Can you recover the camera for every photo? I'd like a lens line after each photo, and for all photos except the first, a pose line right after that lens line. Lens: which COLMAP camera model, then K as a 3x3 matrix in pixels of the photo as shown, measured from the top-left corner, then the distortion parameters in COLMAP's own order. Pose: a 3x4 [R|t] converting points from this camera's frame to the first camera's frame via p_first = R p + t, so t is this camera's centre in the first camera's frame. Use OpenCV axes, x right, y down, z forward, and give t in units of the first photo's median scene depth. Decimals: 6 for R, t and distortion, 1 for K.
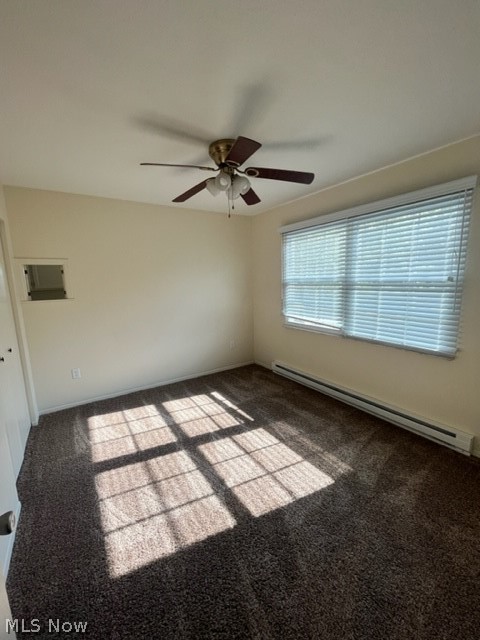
lens RADIAL K [[262.5, 0, 241.5], [0, 262.5, 321.3], [0, 0, 1]] dist [-0.000531, 0.000123]
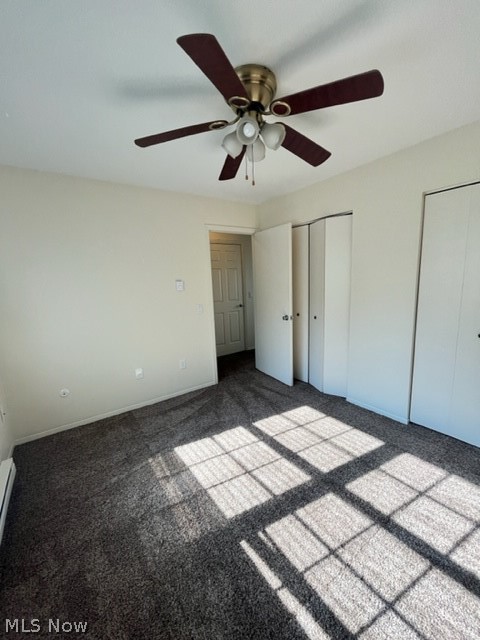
lens RADIAL K [[262.5, 0, 241.5], [0, 262.5, 321.3], [0, 0, 1]] dist [-0.000531, 0.000123]
pose [[-0.997448, 0.067886, -0.022093, 0.027798], [0.057225, 0.945312, 0.321107, -0.221361], [0.042684, 0.319024, -0.946785, 1.443589]]
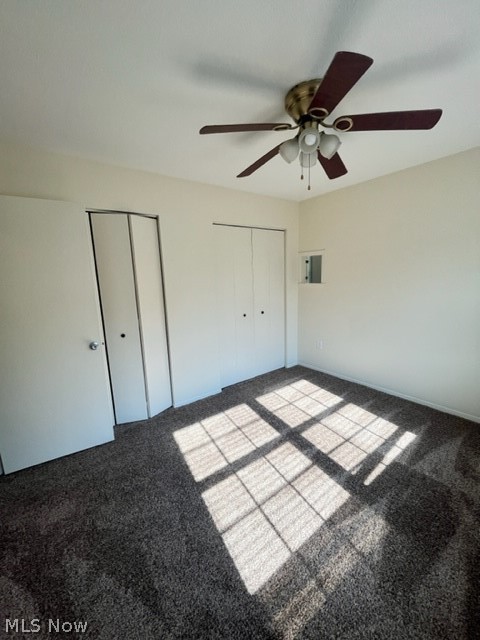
lens RADIAL K [[262.5, 0, 241.5], [0, 262.5, 321.3], [0, 0, 1]] dist [-0.000531, 0.000123]
pose [[0.064818, 0.201113, -0.977421, 0.622684], [-0.126029, 0.973288, 0.191905, -0.115152], [0.989907, 0.110745, 0.088433, 0.625277]]
